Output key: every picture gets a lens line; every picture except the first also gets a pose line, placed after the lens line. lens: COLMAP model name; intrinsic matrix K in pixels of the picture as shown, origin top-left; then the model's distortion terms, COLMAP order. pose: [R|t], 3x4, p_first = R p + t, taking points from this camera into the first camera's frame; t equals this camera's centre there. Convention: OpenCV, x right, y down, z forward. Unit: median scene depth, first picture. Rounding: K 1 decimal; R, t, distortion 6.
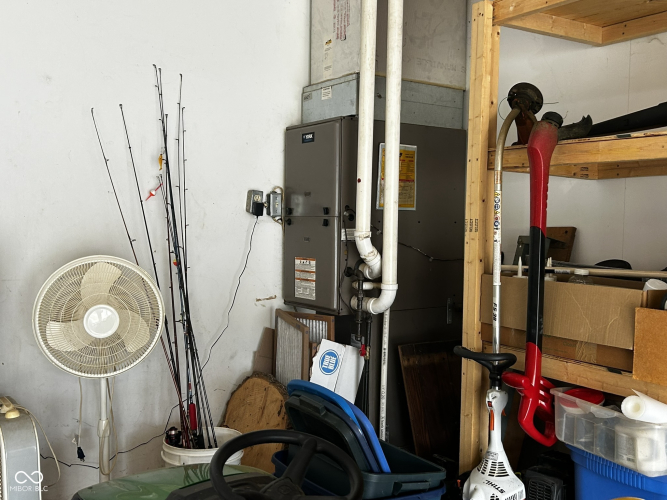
lens RADIAL K [[691.6, 0, 332.8], [0, 691.6, 251.8], [0, 0, 1]] dist [-0.003688, 0.000000]
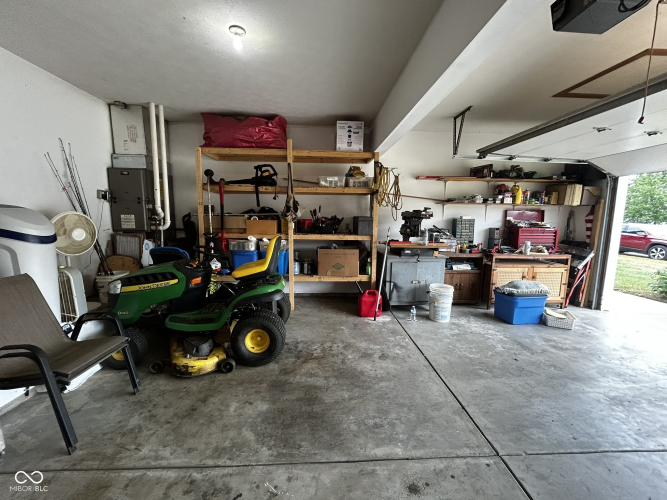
lens RADIAL K [[267.0, 0, 333.6], [0, 267.0, 250.7], [0, 0, 1]] dist [-0.001710, 0.000230]
pose [[0.500981, -0.117783, 0.857406, -0.640674], [0.035341, 0.992654, 0.115713, 0.066409], [-0.864737, -0.027668, 0.501463, -0.377654]]
